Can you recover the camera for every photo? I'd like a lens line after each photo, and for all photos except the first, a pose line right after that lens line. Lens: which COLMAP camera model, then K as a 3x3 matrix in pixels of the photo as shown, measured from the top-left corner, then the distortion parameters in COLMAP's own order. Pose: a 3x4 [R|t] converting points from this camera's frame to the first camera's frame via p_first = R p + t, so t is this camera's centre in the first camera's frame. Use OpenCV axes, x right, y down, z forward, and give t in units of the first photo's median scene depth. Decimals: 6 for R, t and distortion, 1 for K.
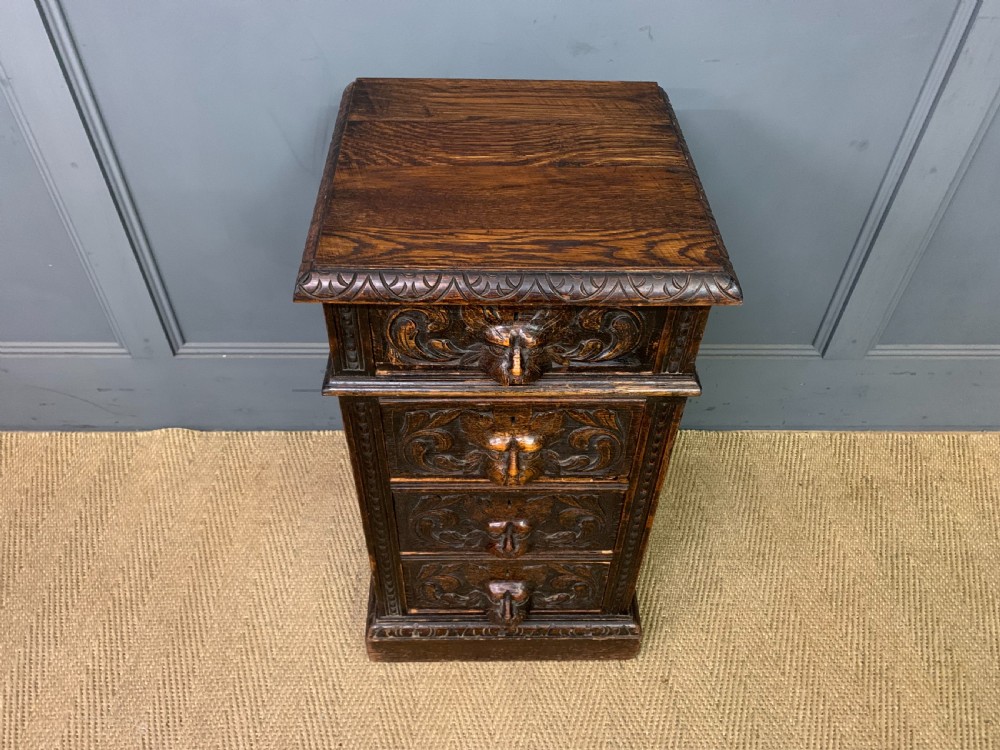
lens RADIAL K [[765.1, 0, 490.9], [0, 765.1, 368.5], [0, 0, 1]] dist [0.049120, -0.031953]
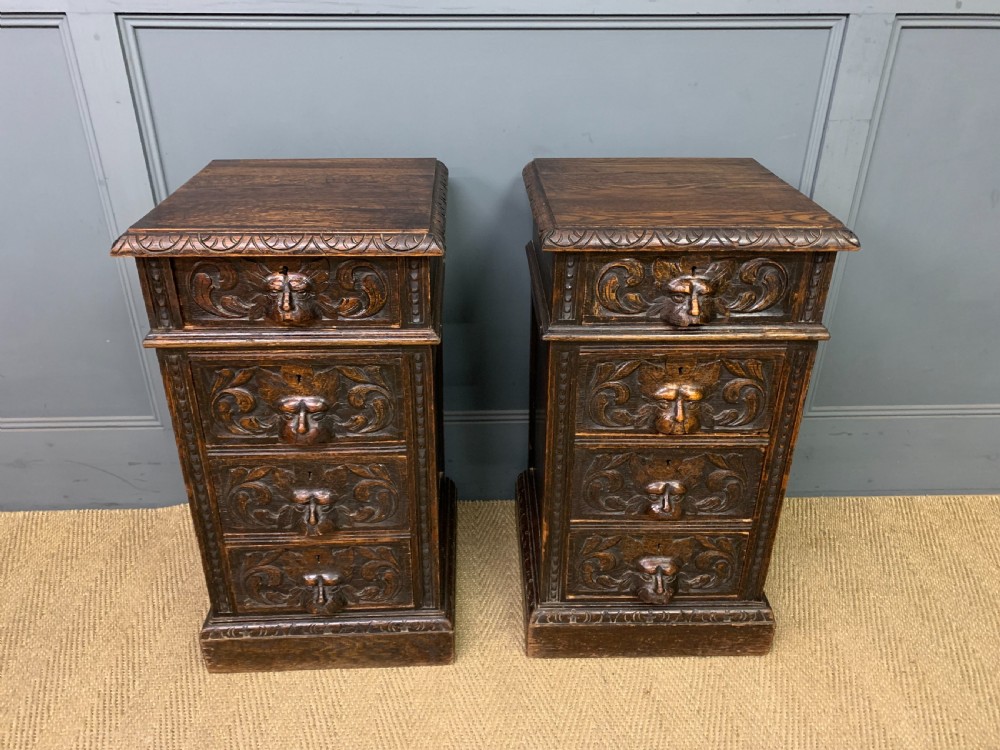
lens RADIAL K [[765.1, 0, 493.8], [0, 765.1, 369.5], [0, 0, 1]] dist [0.049120, -0.031953]
pose [[0.999938, -0.010798, 0.002550, -0.276287], [0.011075, 0.957624, -0.287807, 0.414944], [0.000666, 0.287817, 0.957685, -0.223870]]
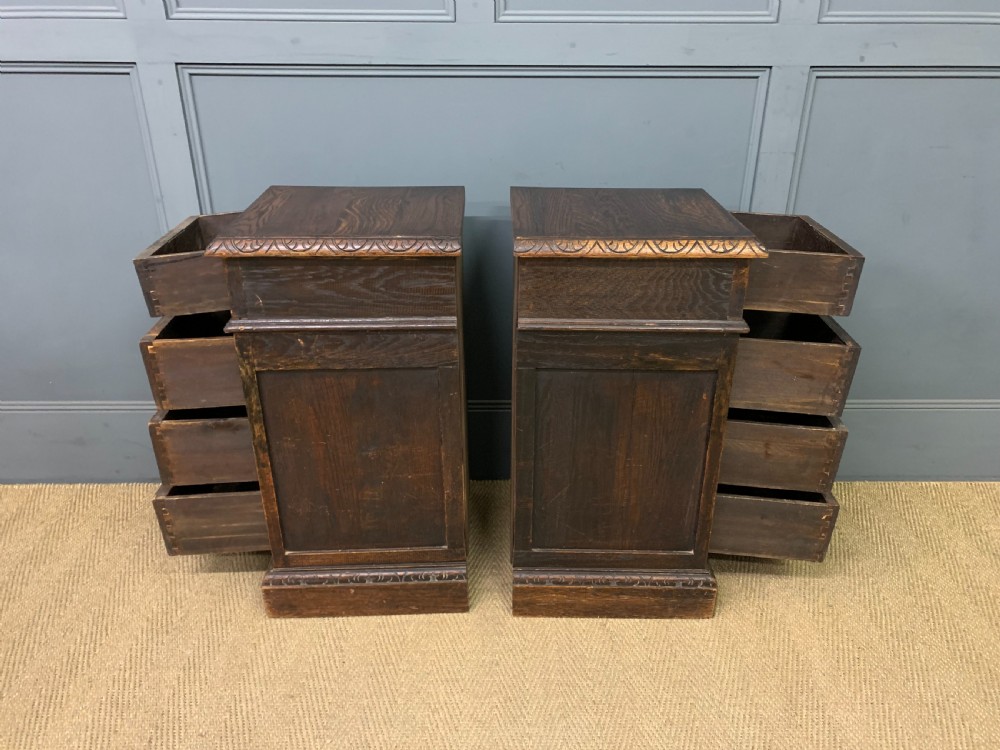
lens RADIAL K [[765.1, 0, 504.7], [0, 765.1, 384.7], [0, 0, 1]] dist [0.049120, -0.031953]
pose [[0.999914, -0.000878, -0.013059, -0.190250], [-0.003376, 0.946695, -0.322114, 0.625313], [0.012646, 0.322131, 0.946611, -0.467824]]
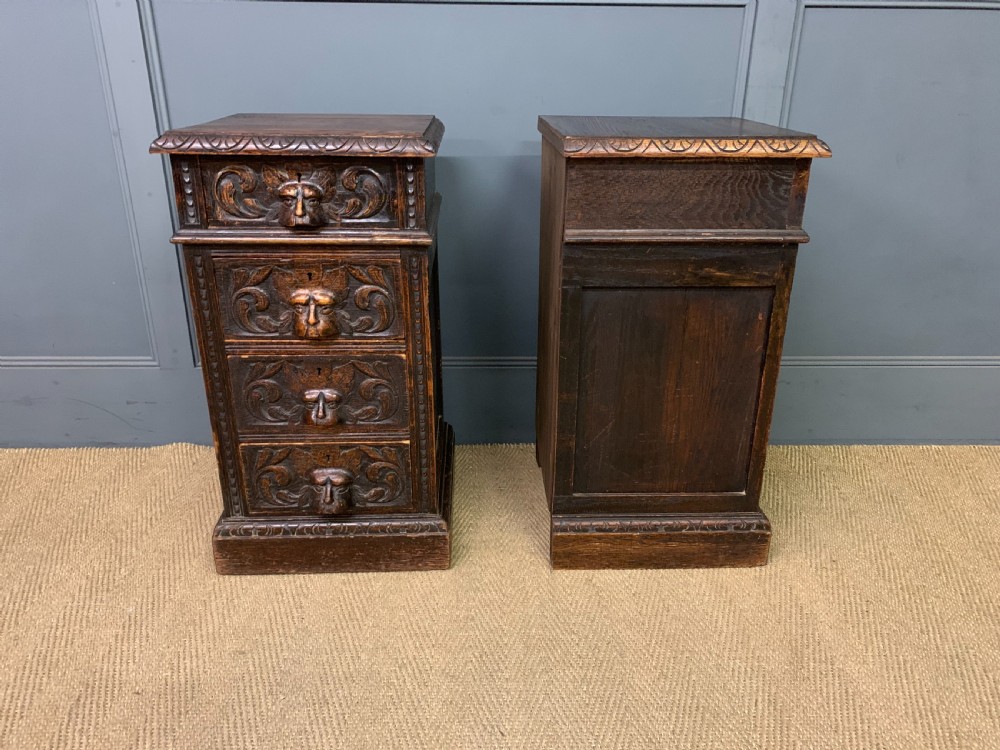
lens RADIAL K [[765.1, 0, 495.2], [0, 765.1, 374.9], [0, 0, 1]] dist [0.049120, -0.031953]
pose [[0.999757, -0.013665, 0.017293, 0.329893], [0.019093, 0.928925, -0.369774, 0.735124], [-0.011011, 0.370015, 0.928961, -0.242124]]
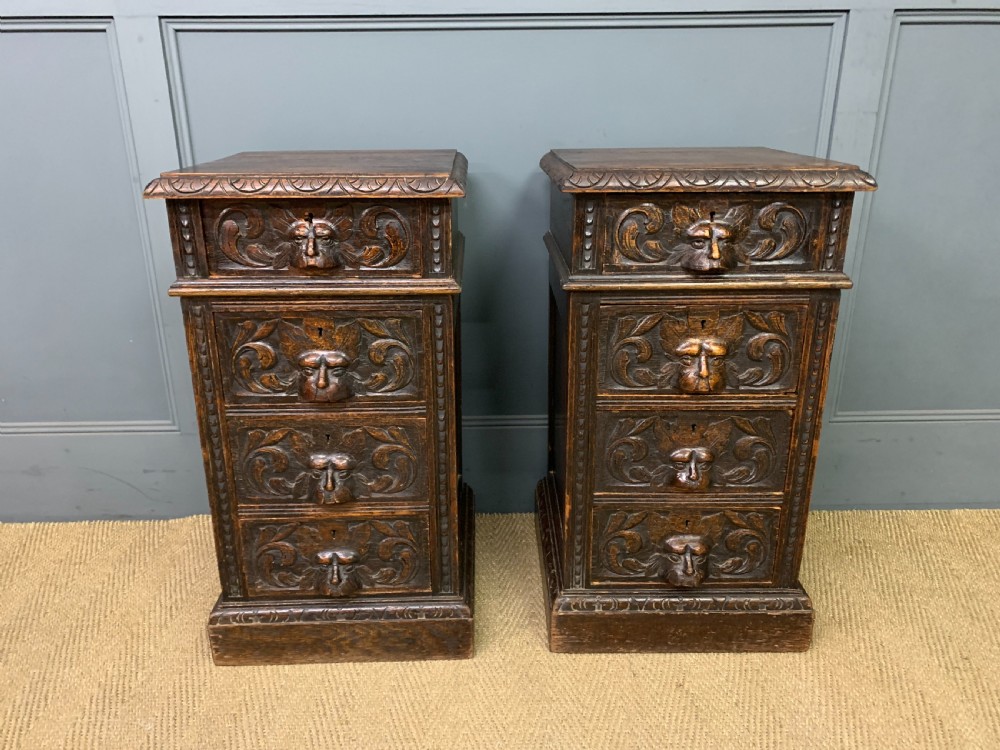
lens RADIAL K [[765.1, 0, 491.4], [0, 765.1, 368.5], [0, 0, 1]] dist [0.049120, -0.031953]
pose [[0.999742, -0.015509, -0.016587, -0.290633], [0.007098, 0.907272, -0.420485, 0.641666], [0.021570, 0.420259, 0.907148, -0.130558]]
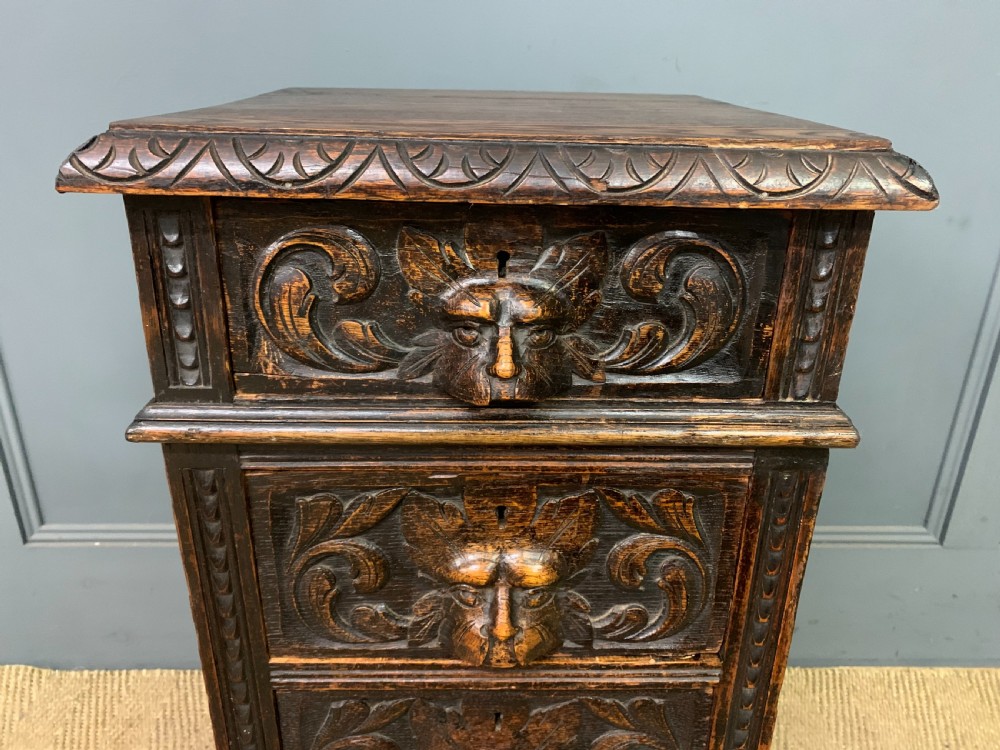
lens RADIAL K [[765.1, 0, 506.0], [0, 765.1, 374.5], [0, 0, 1]] dist [0.049120, -0.031953]
pose [[0.999868, 0.001073, 0.016197, 0.022745], [0.005001, 0.928903, -0.370290, 0.166452], [-0.015443, 0.370322, 0.928775, 0.452455]]
